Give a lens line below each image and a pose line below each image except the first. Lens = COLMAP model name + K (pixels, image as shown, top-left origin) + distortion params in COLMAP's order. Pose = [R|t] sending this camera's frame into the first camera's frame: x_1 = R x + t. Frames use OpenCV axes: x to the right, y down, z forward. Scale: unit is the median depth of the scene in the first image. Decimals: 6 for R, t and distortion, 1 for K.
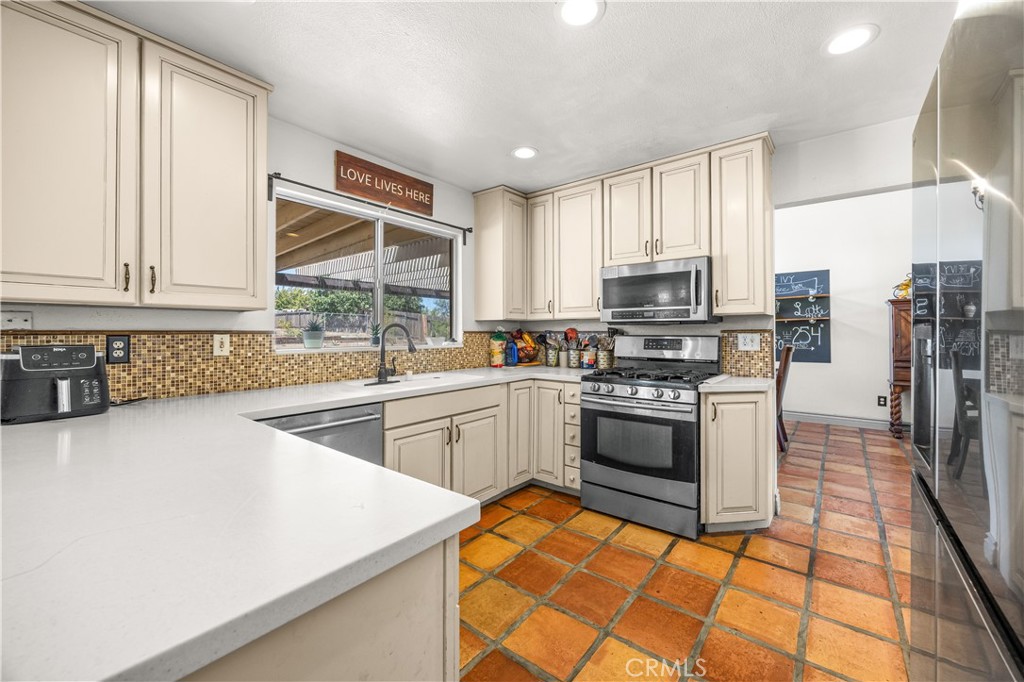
lens RADIAL K [[412.6, 0, 514.7], [0, 412.6, 332.3], [0, 0, 1]] dist [-0.000298, -0.000013]
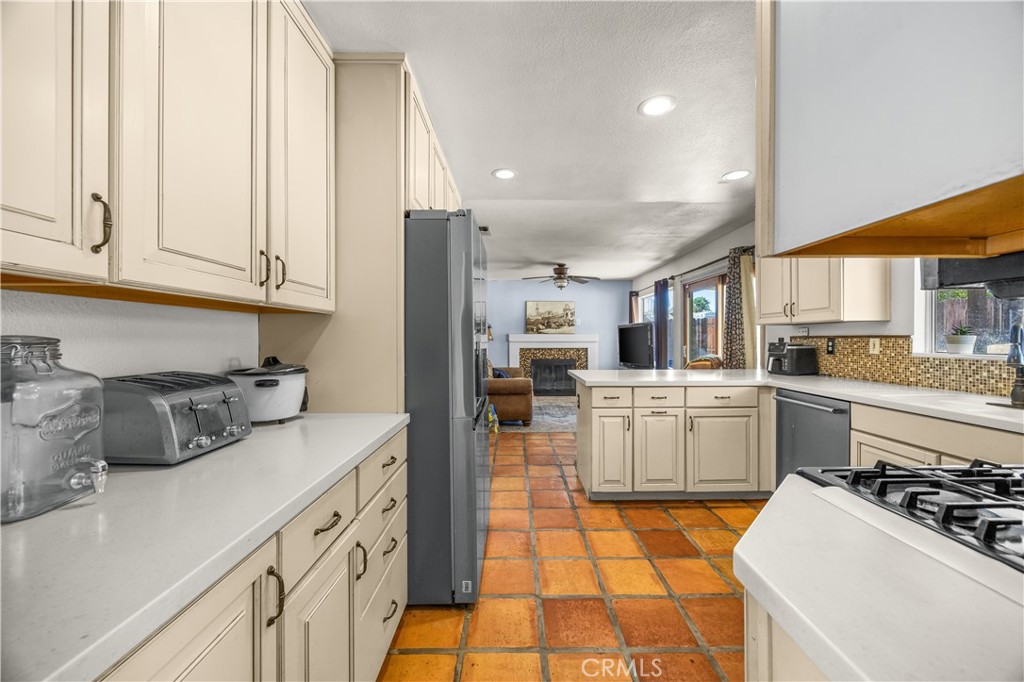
lens RADIAL K [[412.6, 0, 514.6], [0, 412.6, 337.9], [0, 0, 1]] dist [-0.000298, -0.000013]
pose [[-0.785222, 0.000243, -0.619215, 1.020963], [0.000965, 0.999999, -0.000832, 0.004078], [0.619214, -0.001251, -0.785221, 1.299583]]
